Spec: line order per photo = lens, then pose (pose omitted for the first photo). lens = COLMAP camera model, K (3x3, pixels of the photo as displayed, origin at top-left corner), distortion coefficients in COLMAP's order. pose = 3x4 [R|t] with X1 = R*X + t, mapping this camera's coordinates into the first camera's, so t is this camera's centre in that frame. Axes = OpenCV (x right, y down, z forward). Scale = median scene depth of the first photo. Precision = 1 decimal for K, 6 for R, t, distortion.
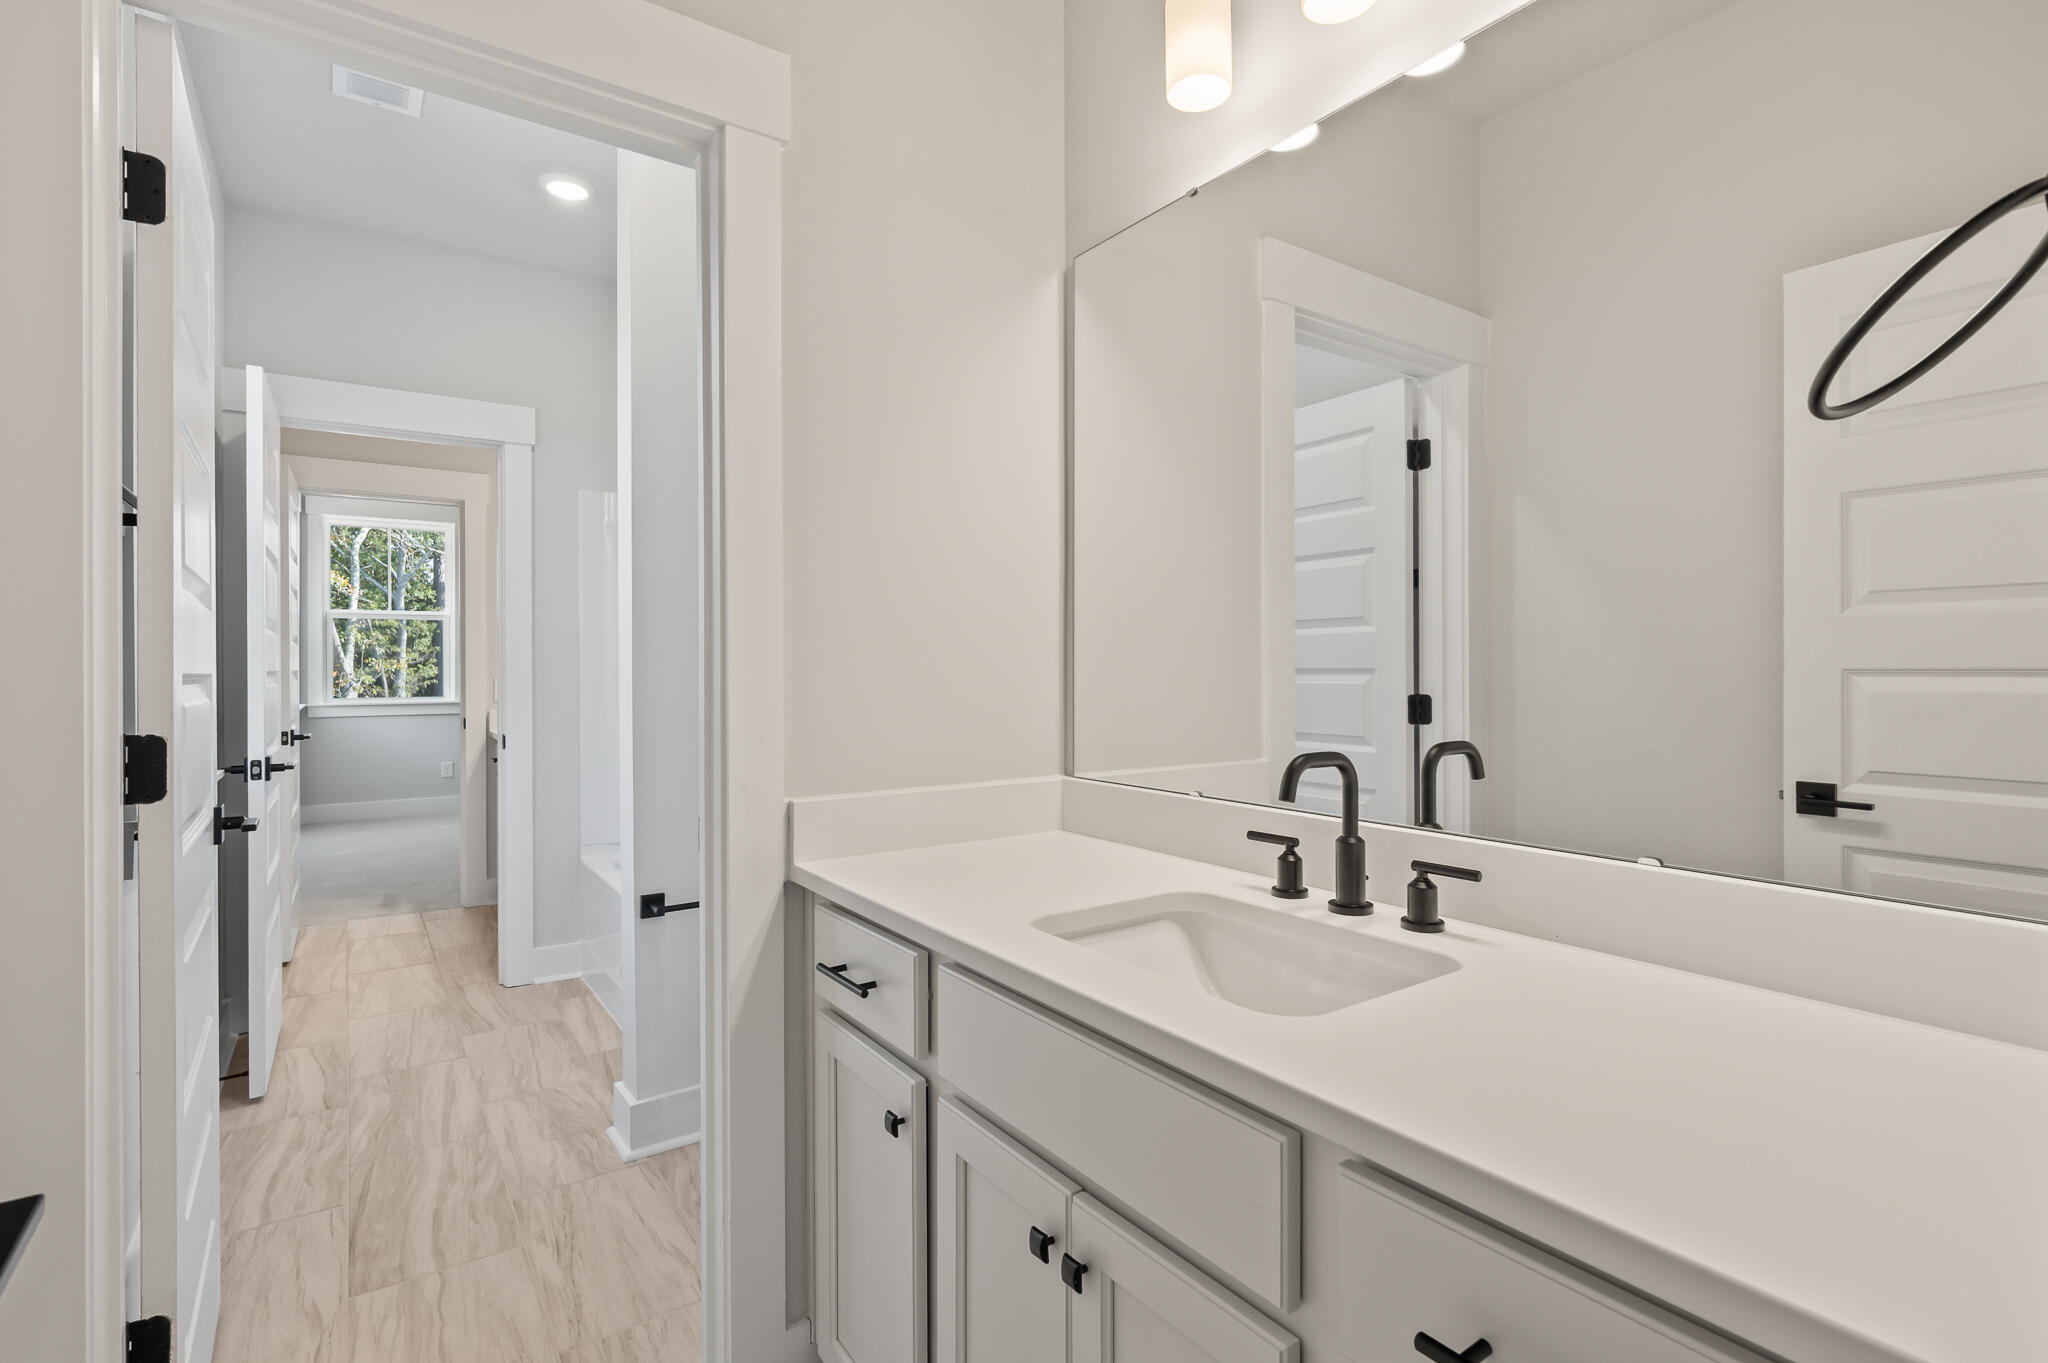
lens RADIAL K [[940.1, 0, 1022.5], [0, 940.1, 670.4], [0, 0, 1]] dist [-0.002852, -0.000535]
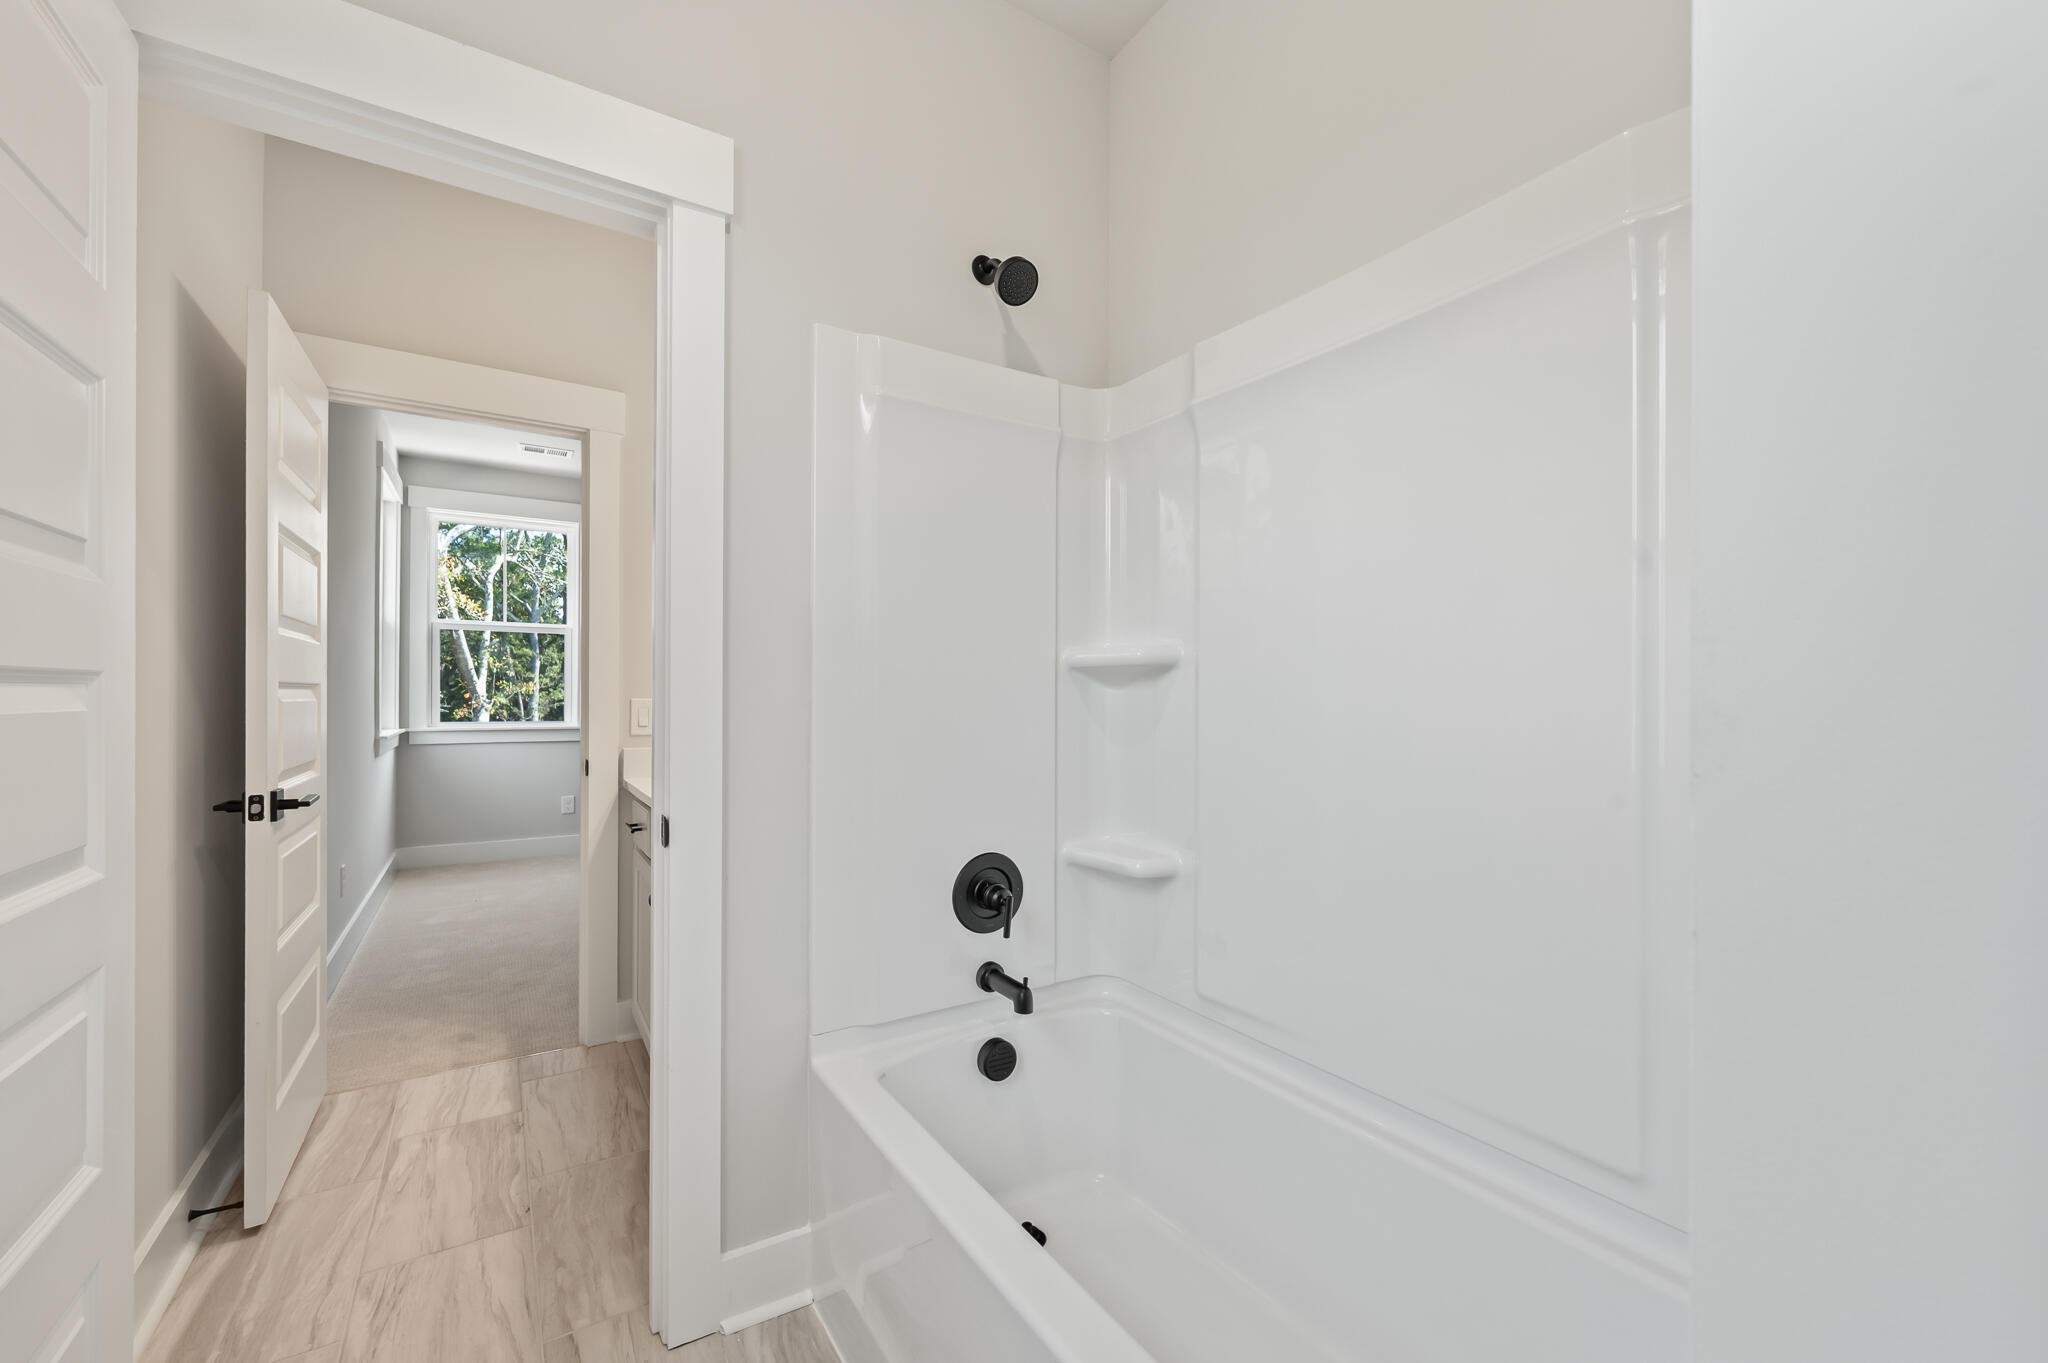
lens RADIAL K [[823.0, 0, 1033.2], [0, 823.0, 713.5], [0, 0, 1]] dist [-0.004037, -0.000111]
pose [[0.999081, 0.015278, -0.040050, -0.157900], [-0.014685, 0.999779, 0.015068, 0.002769], [0.040271, -0.014466, 0.999084, 0.266903]]
